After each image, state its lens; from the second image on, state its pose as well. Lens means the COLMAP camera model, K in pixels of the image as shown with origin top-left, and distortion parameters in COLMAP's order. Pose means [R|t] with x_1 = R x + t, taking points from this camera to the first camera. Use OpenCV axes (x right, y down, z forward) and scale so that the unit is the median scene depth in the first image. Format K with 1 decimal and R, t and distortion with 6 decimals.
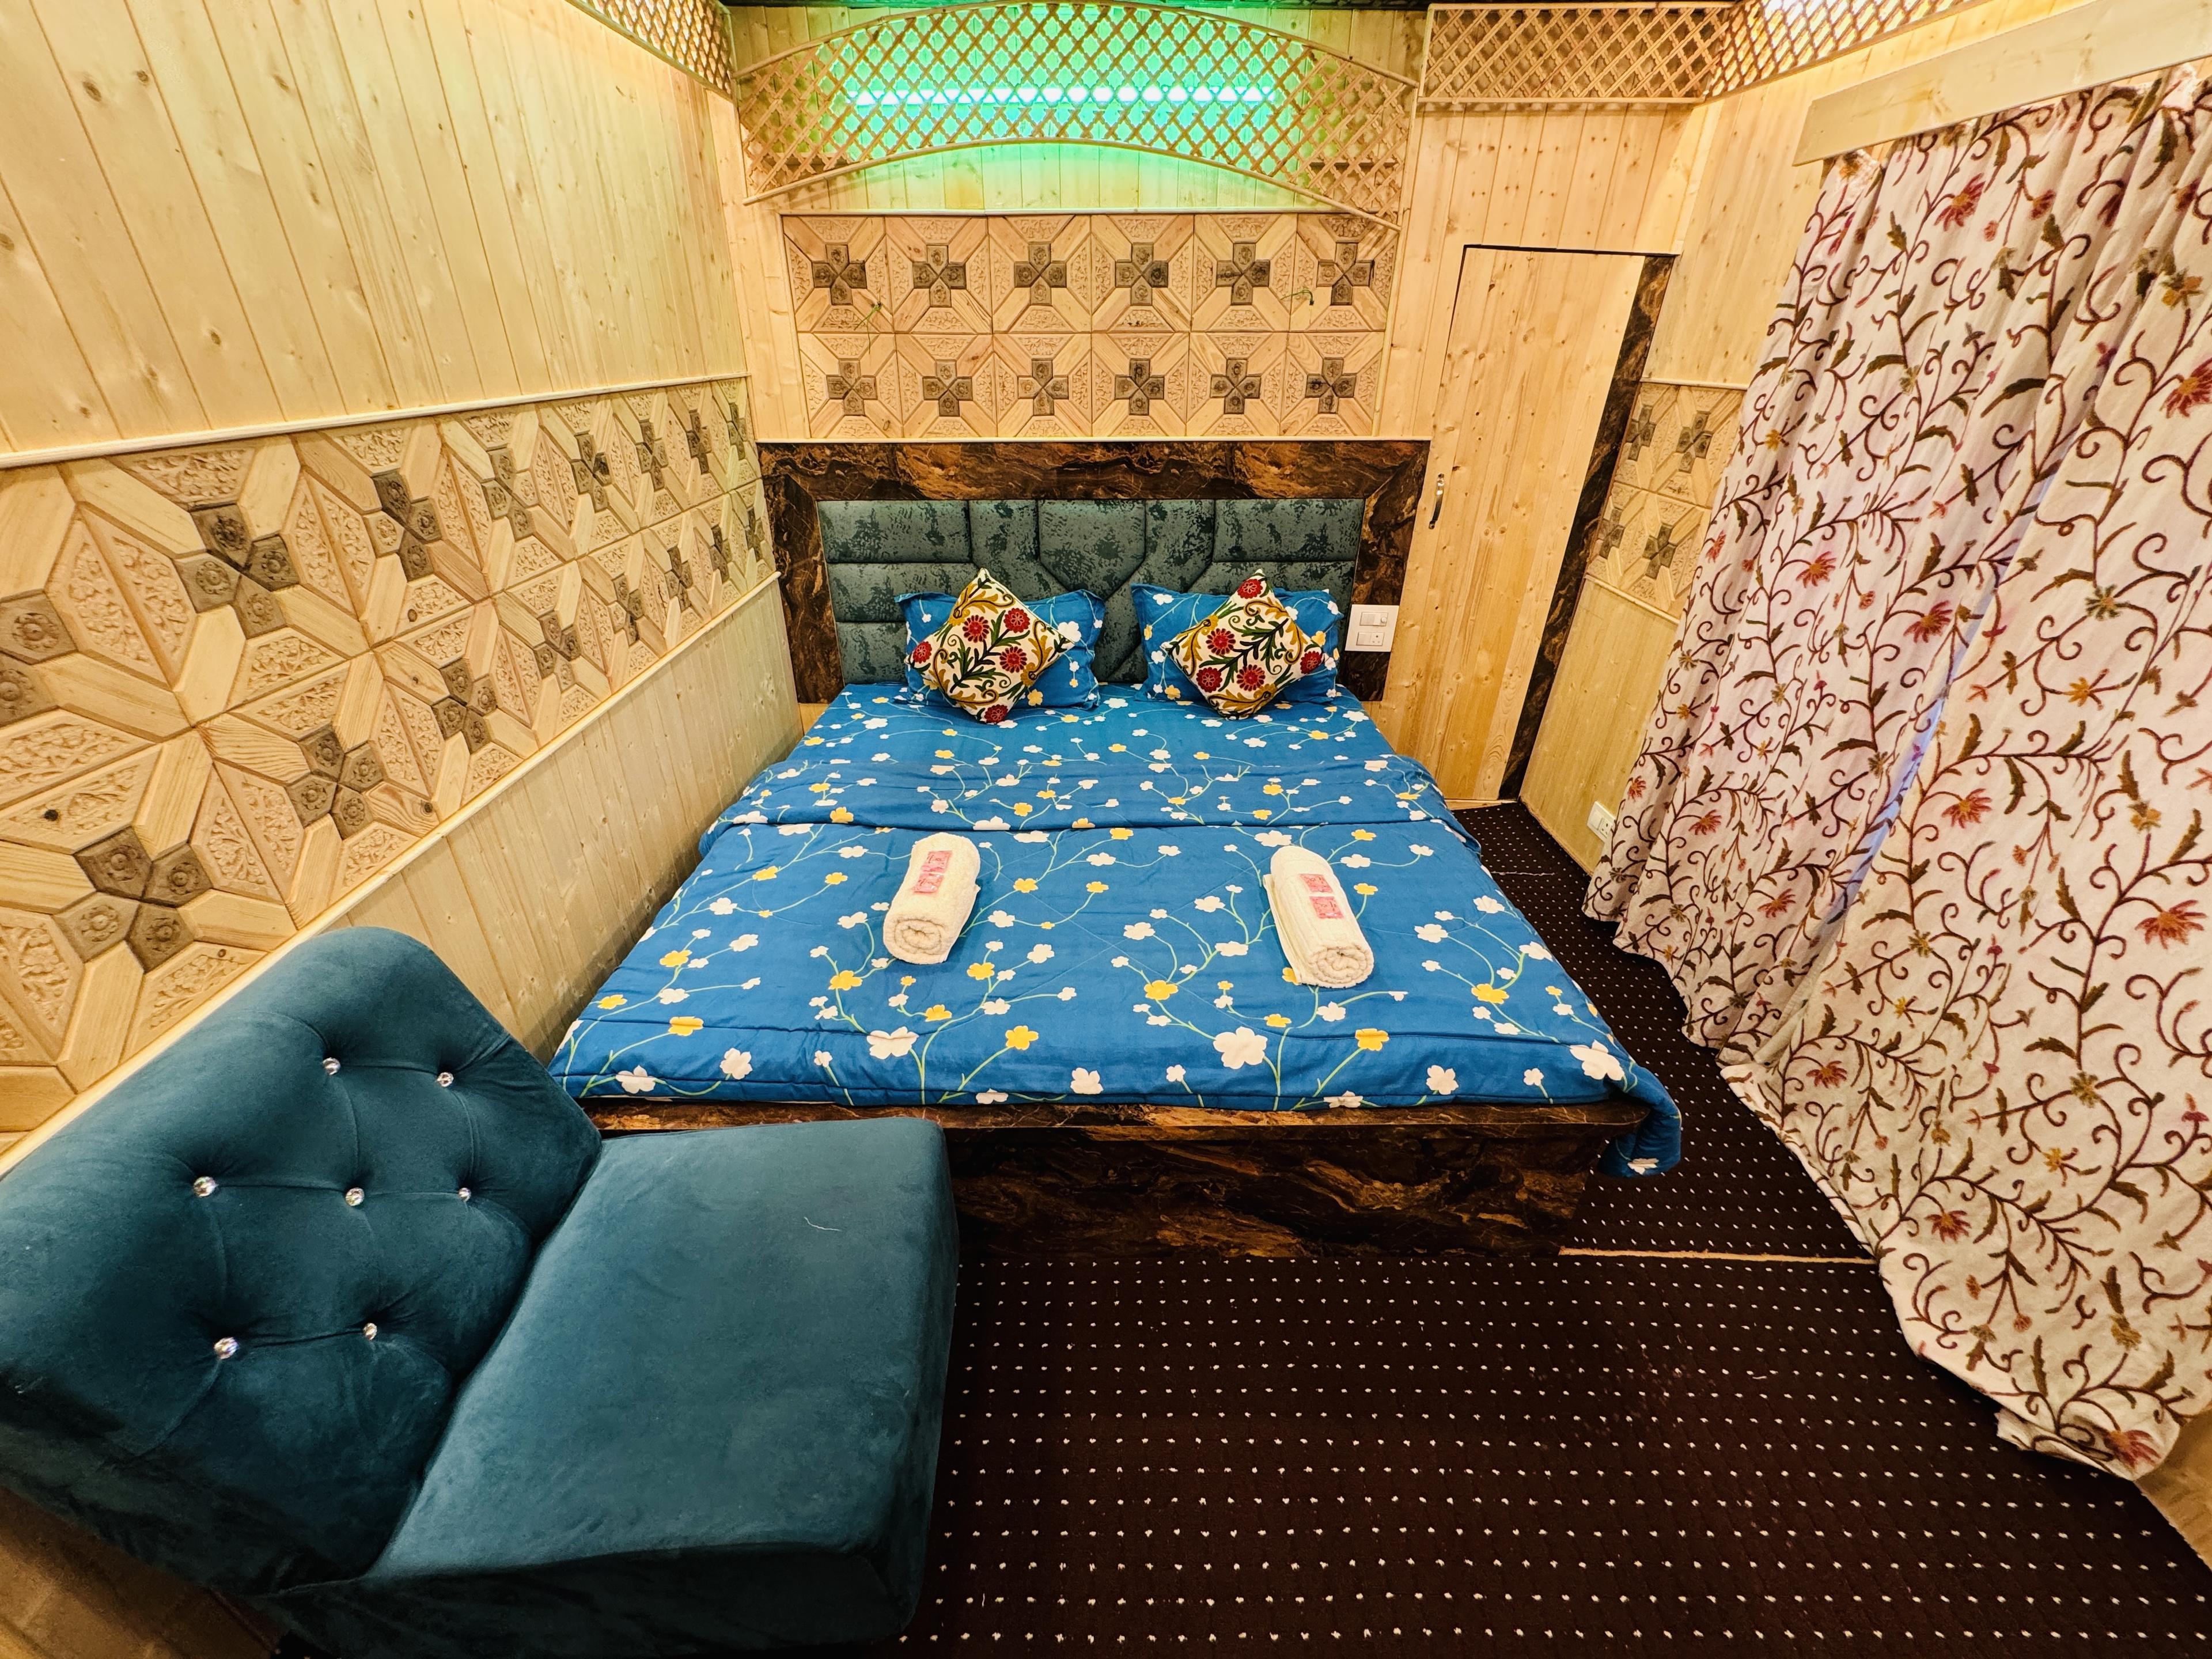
lens RADIAL K [[895.9, 0, 1104.9], [0, 895.9, 832.3], [0, 0, 1]] dist [-0.000525, 0.001357]
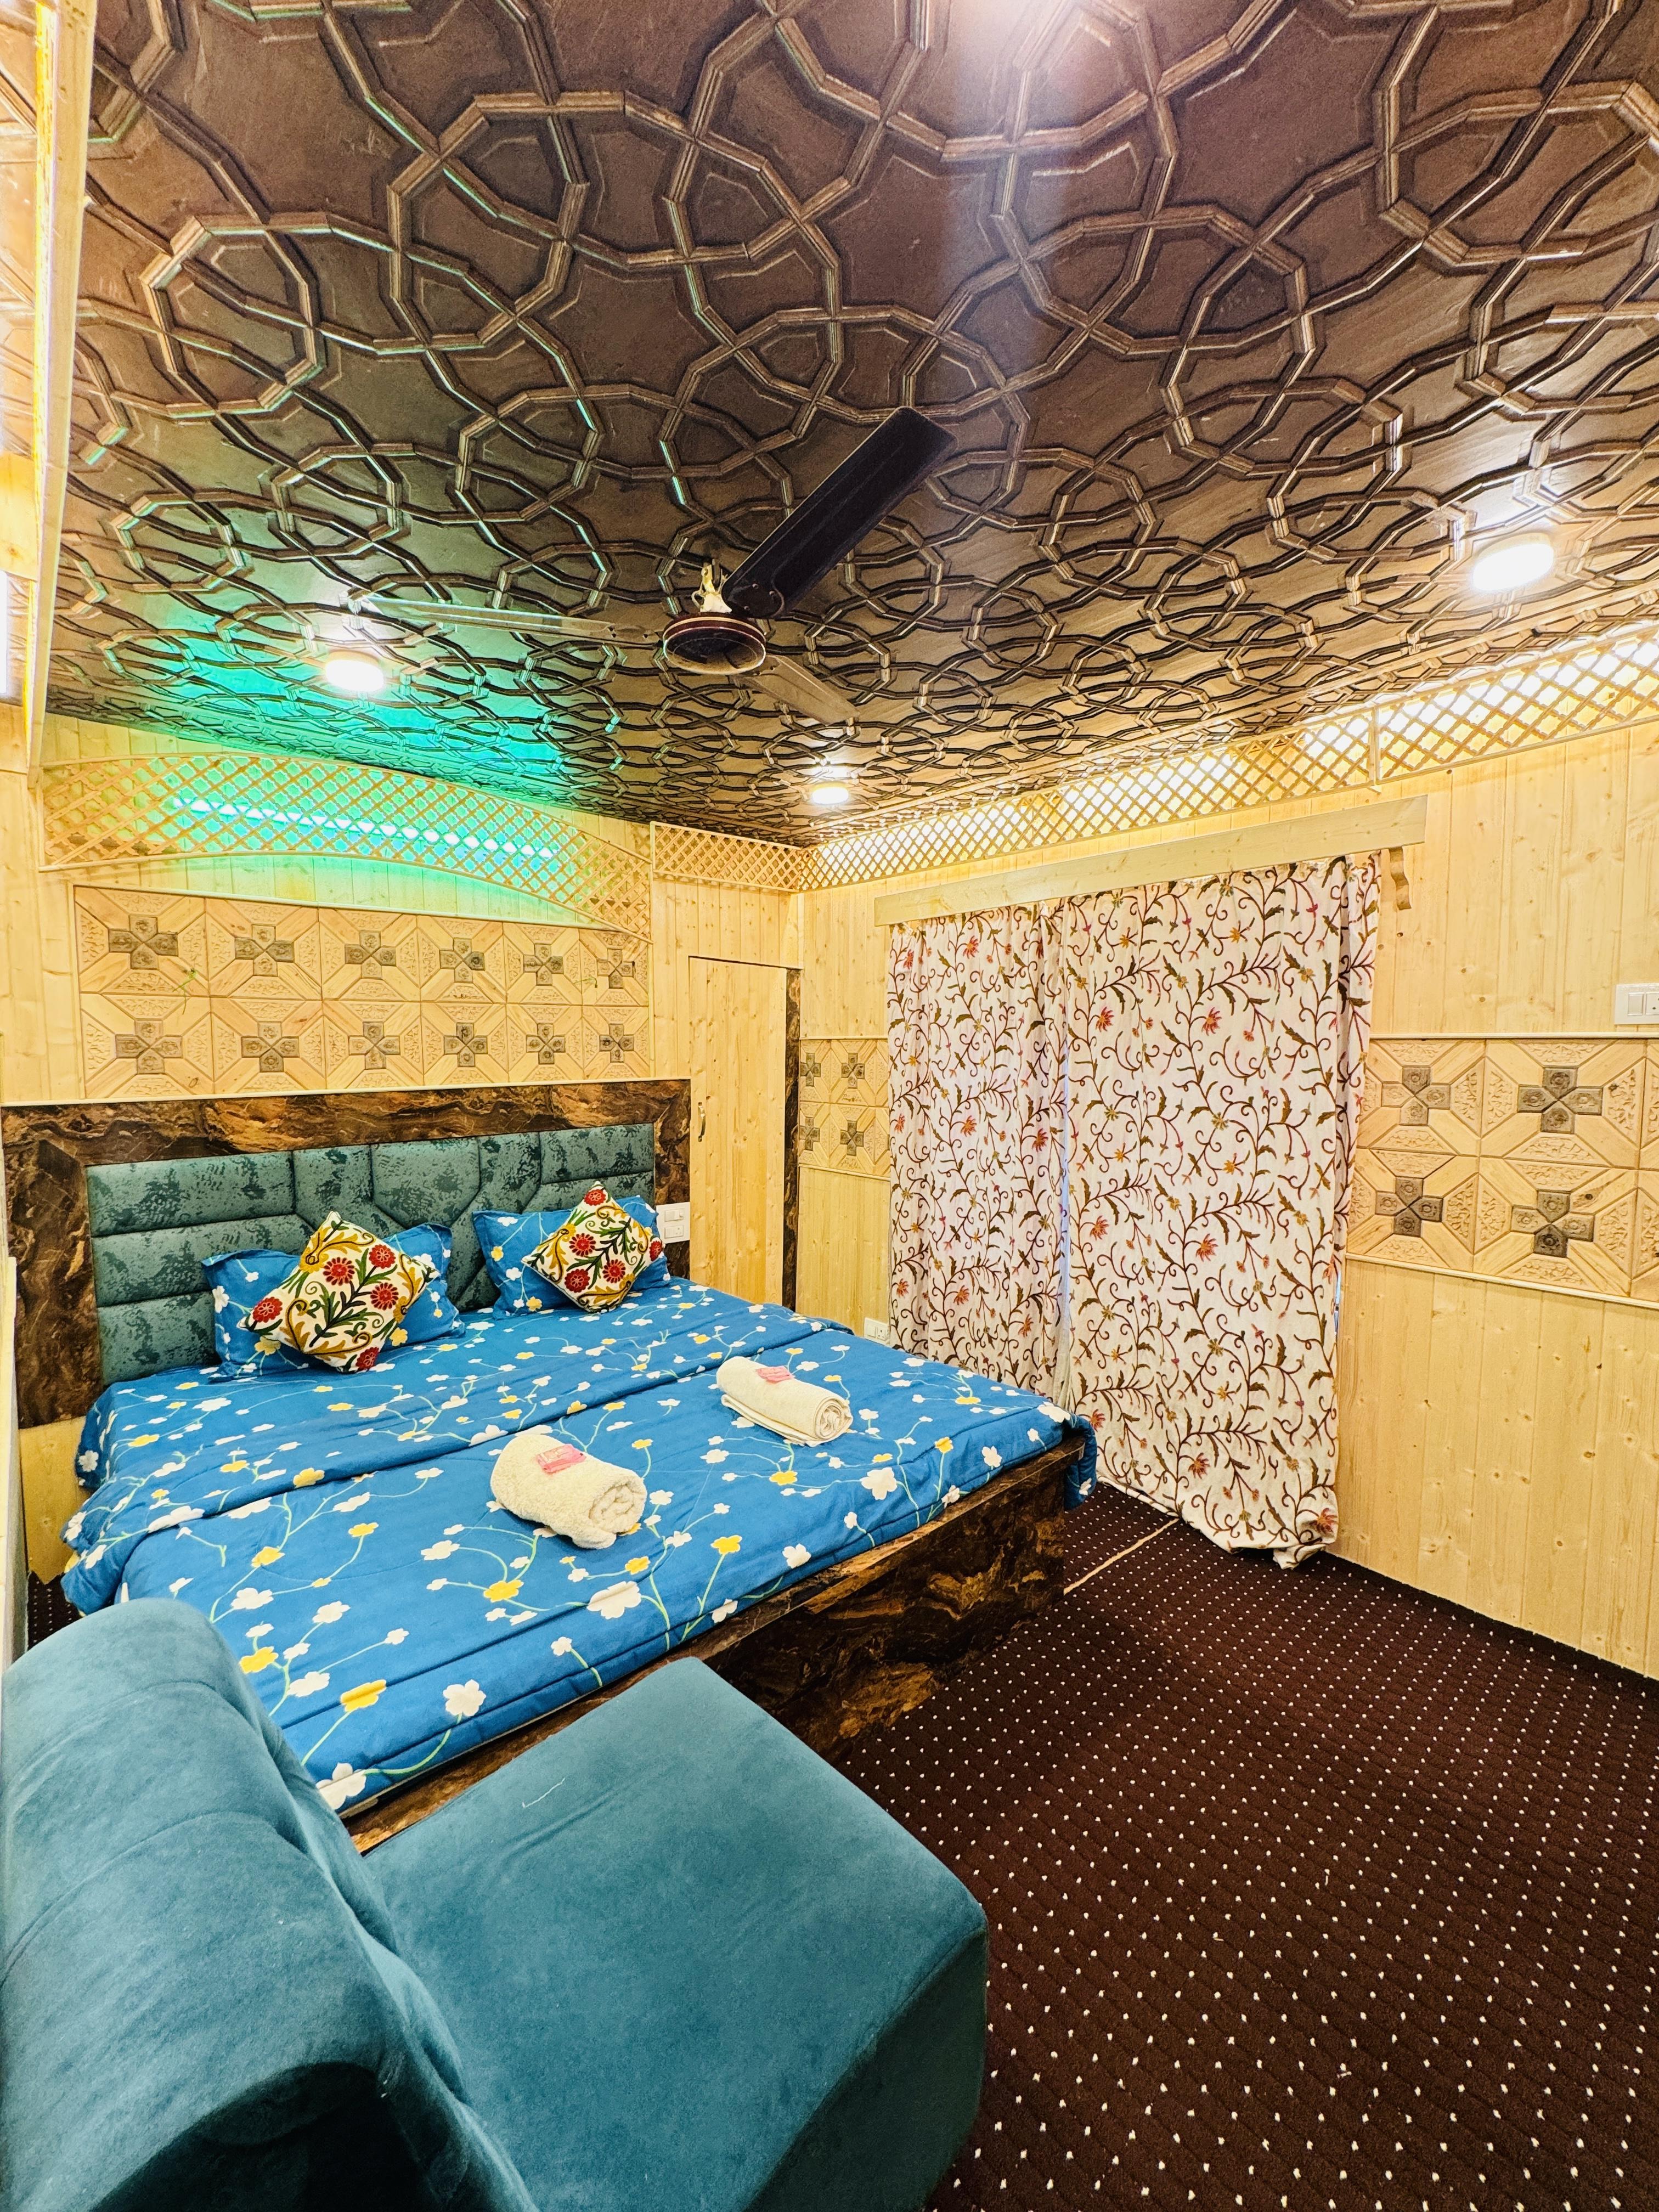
lens RADIAL K [[887.3, 0, 833.6], [0, 887.3, 1101.4], [0, 0, 1]] dist [-0.002127, -0.000216]
pose [[0.743785, -0.047947, 0.666697, -0.387972], [0.328925, 0.894554, -0.302624, 0.068262], [-0.581887, 0.444380, 0.681127, -0.013403]]
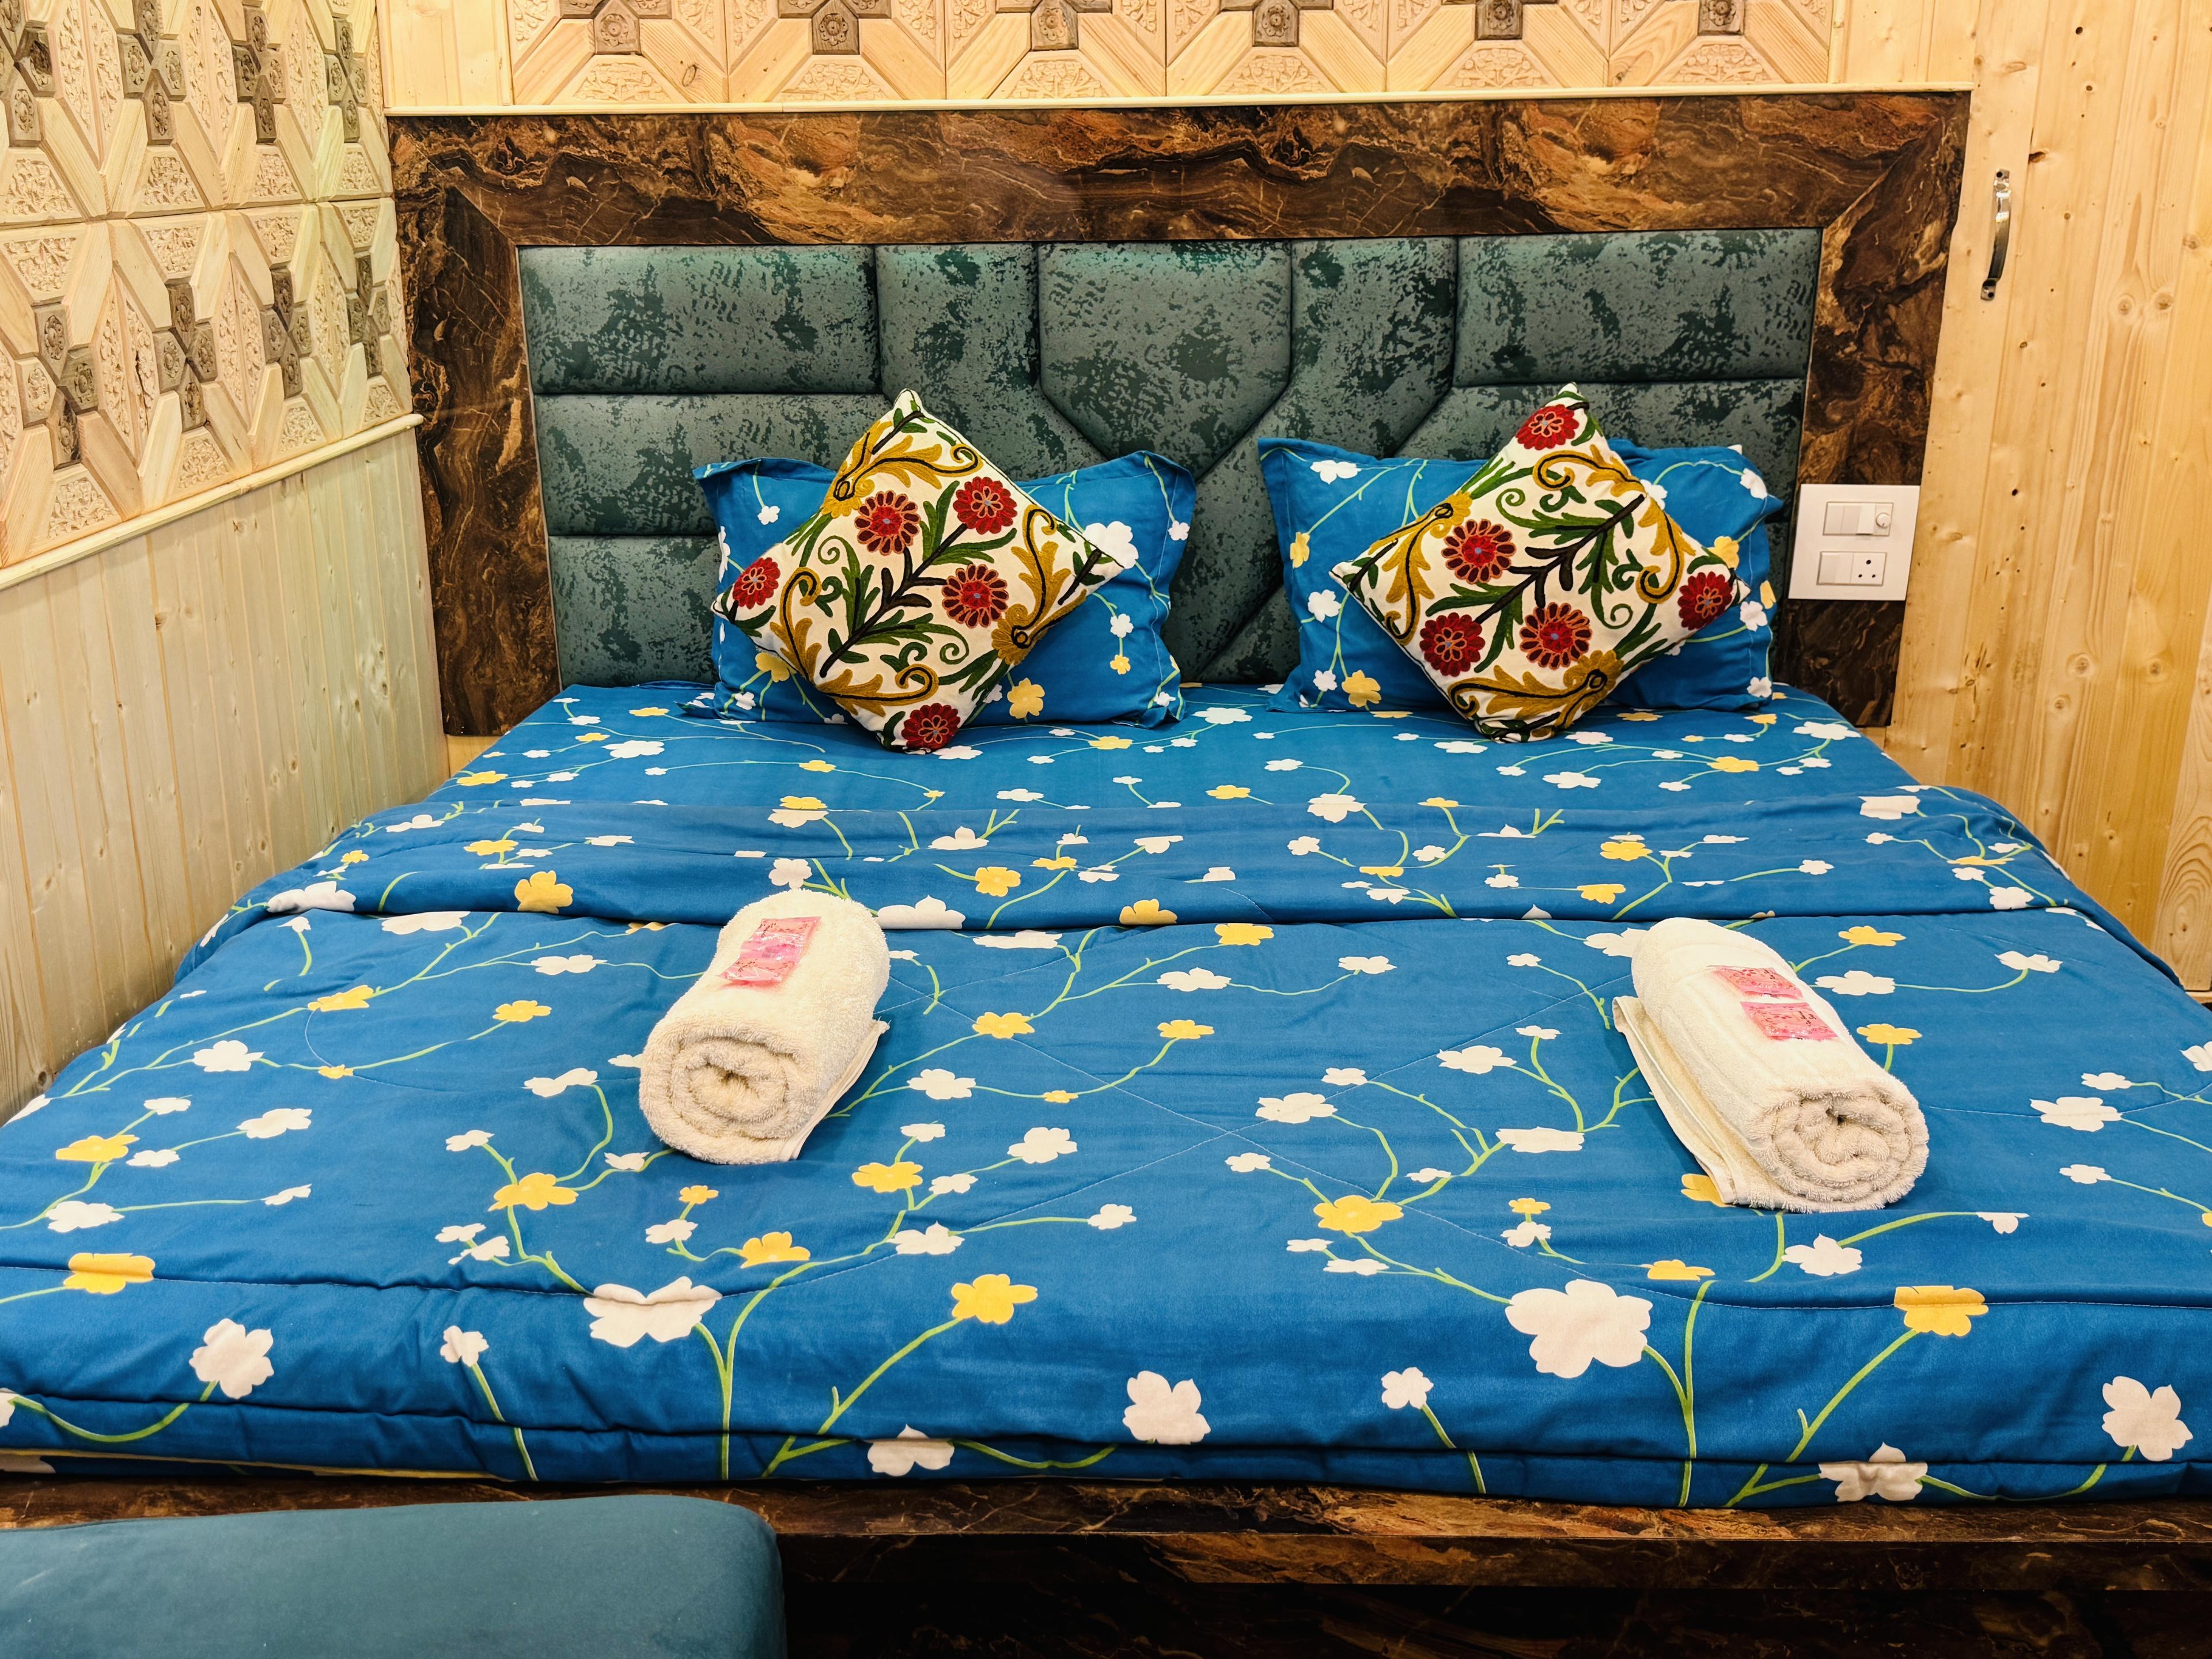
lens RADIAL K [[2205.7, 0, 1106.2], [0, 2205.7, 836.1], [0, 0, 1]] dist [0.191653, -0.431882]
pose [[0.999435, -0.001203, -0.033589, -0.007824], [-0.005733, 0.978613, -0.205632, 0.133745], [0.033118, 0.205708, 0.978053, 0.025049]]
